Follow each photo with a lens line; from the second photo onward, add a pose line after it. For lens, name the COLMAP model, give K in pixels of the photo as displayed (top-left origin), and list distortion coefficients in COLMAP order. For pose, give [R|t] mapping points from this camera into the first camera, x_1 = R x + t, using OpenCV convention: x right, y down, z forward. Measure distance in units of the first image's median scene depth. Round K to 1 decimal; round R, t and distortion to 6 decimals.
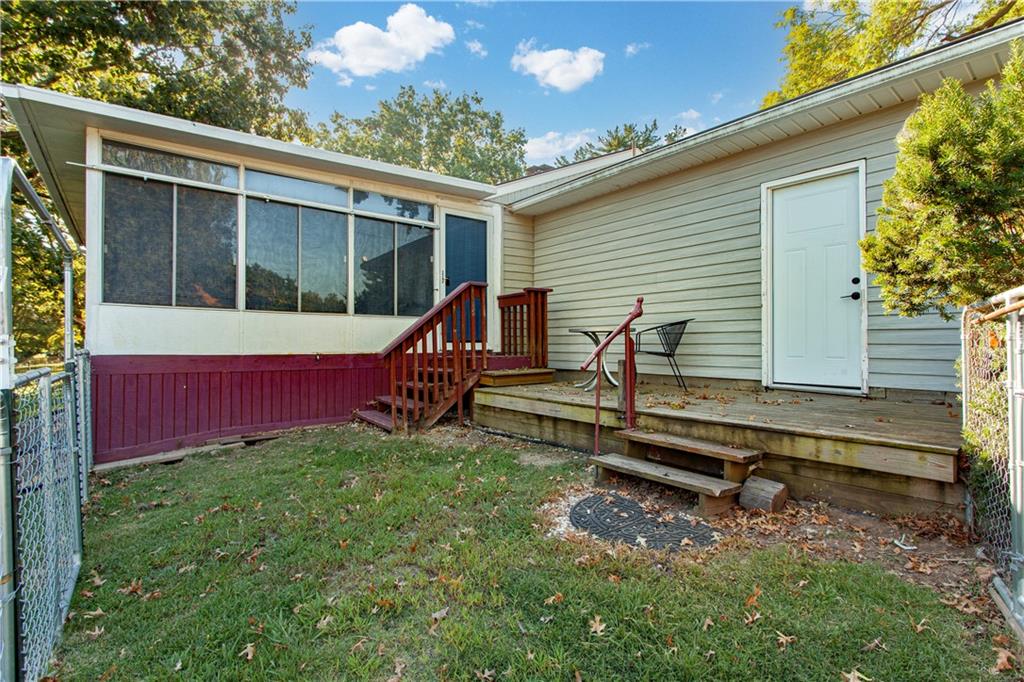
lens RADIAL K [[514.9, 0, 512.0], [0, 514.9, 341.0], [0, 0, 1]] dist [-0.001190, -0.010977]
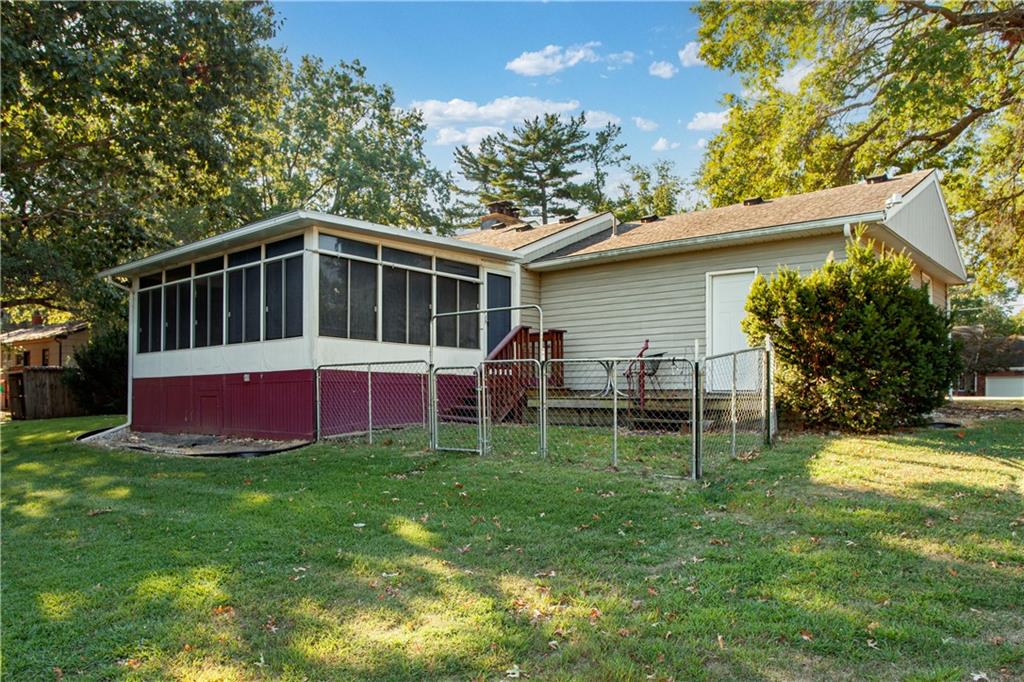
lens RADIAL K [[713.1, 0, 510.1], [0, 713.1, 392.4], [0, 0, 1]] dist [-0.060791, -0.001383]
pose [[0.983569, 0.003704, 0.180496, -0.367639], [-0.004435, 0.999984, 0.003645, 0.053380], [-0.180480, -0.004386, 0.983569, -0.762764]]
